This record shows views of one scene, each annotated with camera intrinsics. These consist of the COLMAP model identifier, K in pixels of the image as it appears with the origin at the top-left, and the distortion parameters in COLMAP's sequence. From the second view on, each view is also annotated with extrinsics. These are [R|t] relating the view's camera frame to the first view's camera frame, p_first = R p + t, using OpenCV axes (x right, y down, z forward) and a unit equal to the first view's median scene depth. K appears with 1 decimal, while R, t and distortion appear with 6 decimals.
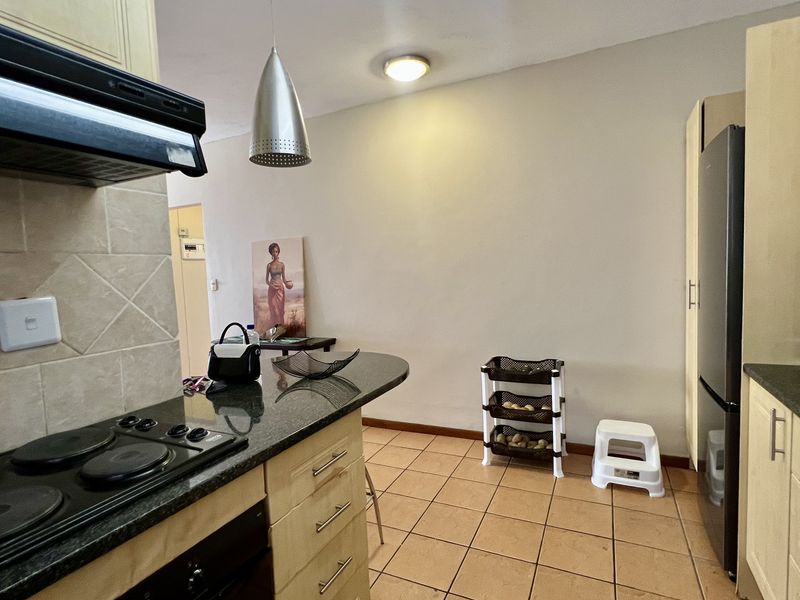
lens RADIAL K [[427.4, 0, 400.5], [0, 427.4, 302.4], [0, 0, 1]] dist [0.000079, 0.002179]
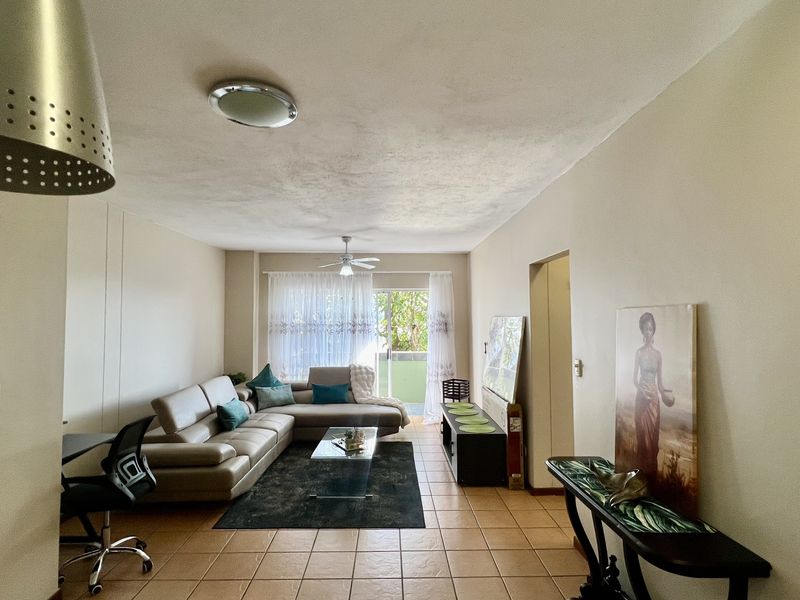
lens RADIAL K [[427.4, 0, 397.1], [0, 427.4, 301.0], [0, 0, 1]] dist [0.000079, 0.002179]
pose [[0.454486, -0.003572, -0.890747, 0.041694], [-0.067659, 0.996965, -0.038520, -0.112003], [0.888181, 0.077774, 0.452864, 0.476026]]
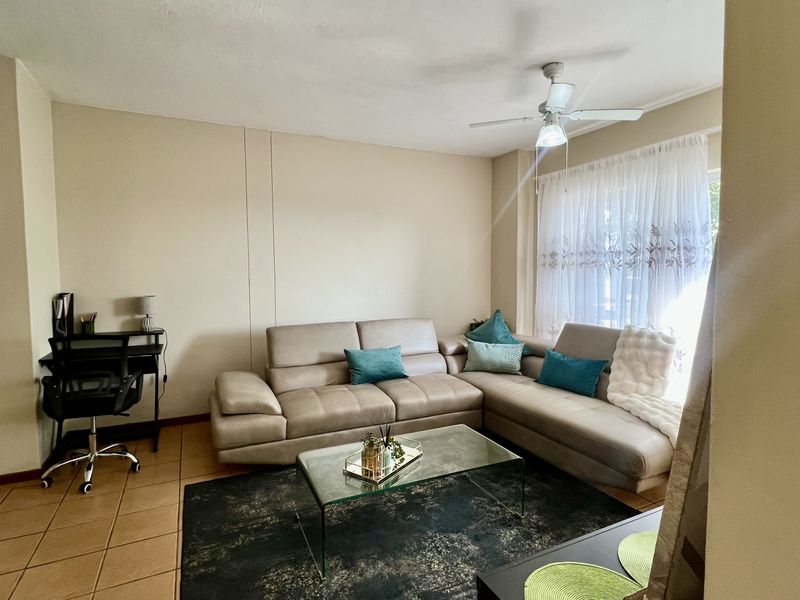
lens RADIAL K [[427.4, 0, 399.7], [0, 427.4, 300.8], [0, 0, 1]] dist [0.000079, 0.002179]
pose [[-0.607398, 0.091964, -0.789057, -0.562873], [-0.024729, 0.990606, 0.134490, -0.072563], [0.794013, 0.101201, -0.599418, 1.220991]]
